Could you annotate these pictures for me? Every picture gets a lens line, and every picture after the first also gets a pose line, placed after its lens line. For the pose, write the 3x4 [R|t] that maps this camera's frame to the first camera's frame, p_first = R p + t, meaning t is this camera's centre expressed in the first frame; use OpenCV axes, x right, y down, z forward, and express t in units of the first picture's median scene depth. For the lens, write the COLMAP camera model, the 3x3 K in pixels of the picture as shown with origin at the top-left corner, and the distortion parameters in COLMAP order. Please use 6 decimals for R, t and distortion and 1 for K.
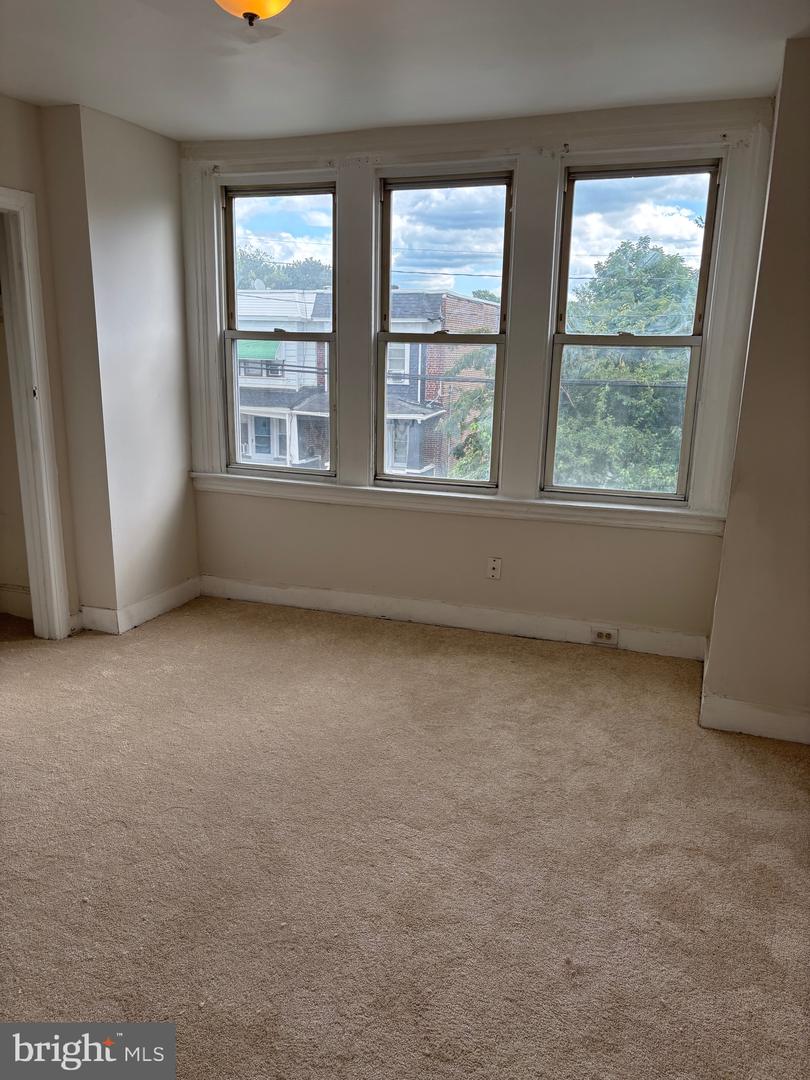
lens RADIAL K [[817.3, 0, 405.7], [0, 817.3, 544.8], [0, 0, 1]] dist [0.029360, -0.033318]
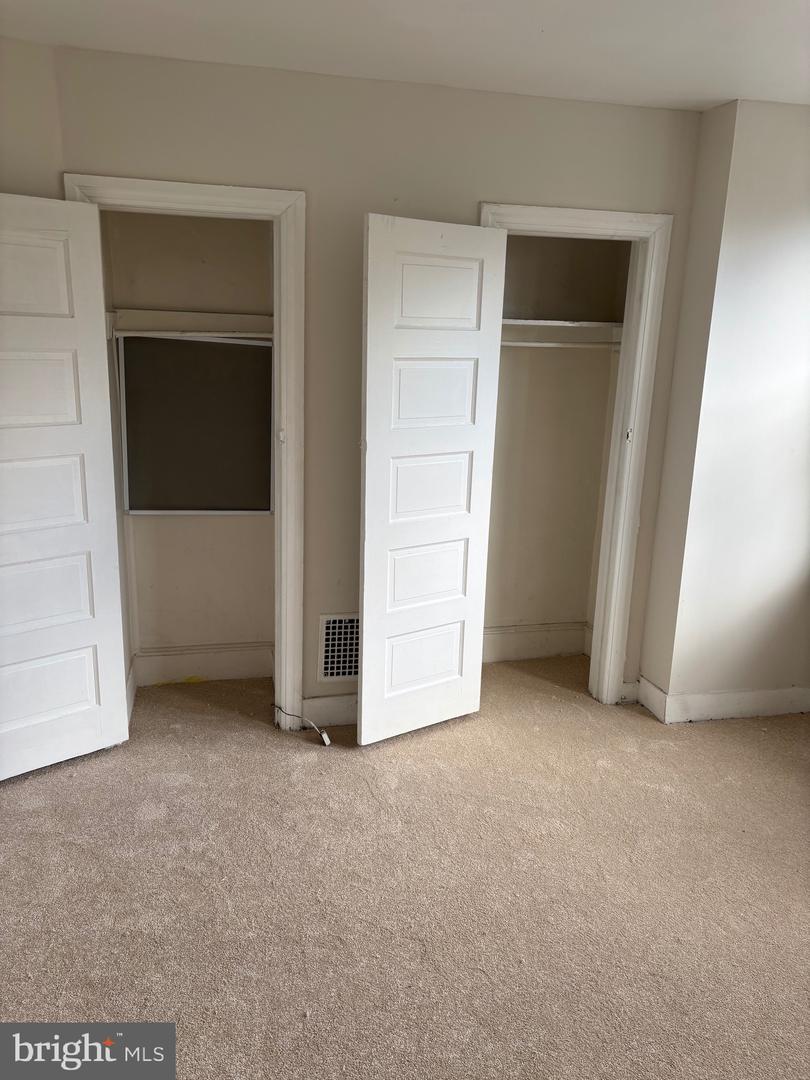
lens RADIAL K [[817.3, 0, 403.7], [0, 817.3, 532.8], [0, 0, 1]] dist [0.029360, -0.033318]
pose [[0.544672, 0.191749, -0.816434, 0.158416], [-0.222001, 0.971749, 0.080122, -0.090258], [0.808732, 0.137609, 0.571853, 0.273950]]
